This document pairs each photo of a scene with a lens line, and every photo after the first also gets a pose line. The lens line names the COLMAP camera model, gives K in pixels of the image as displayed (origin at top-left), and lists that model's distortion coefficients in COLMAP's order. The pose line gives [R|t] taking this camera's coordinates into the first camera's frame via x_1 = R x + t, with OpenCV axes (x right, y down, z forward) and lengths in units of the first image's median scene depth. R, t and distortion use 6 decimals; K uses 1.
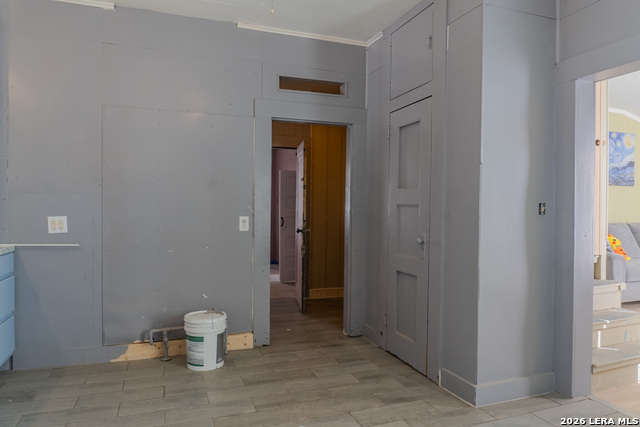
lens RADIAL K [[428.3, 0, 320.8], [0, 428.3, 213.4], [0, 0, 1]] dist [-0.018284, -0.004565]
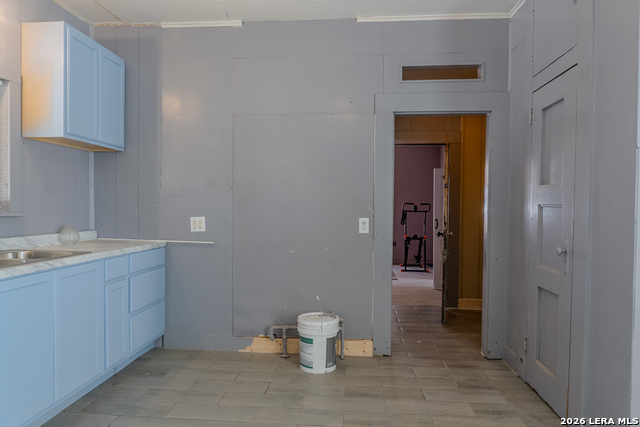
lens RADIAL K [[428.3, 0, 319.9], [0, 428.3, 213.0], [0, 0, 1]] dist [-0.018284, -0.004565]
pose [[0.906998, 0.001292, -0.421132, 0.148385], [-0.002811, 0.999992, -0.002987, -0.000712], [0.421125, 0.003893, 0.906994, 0.097561]]
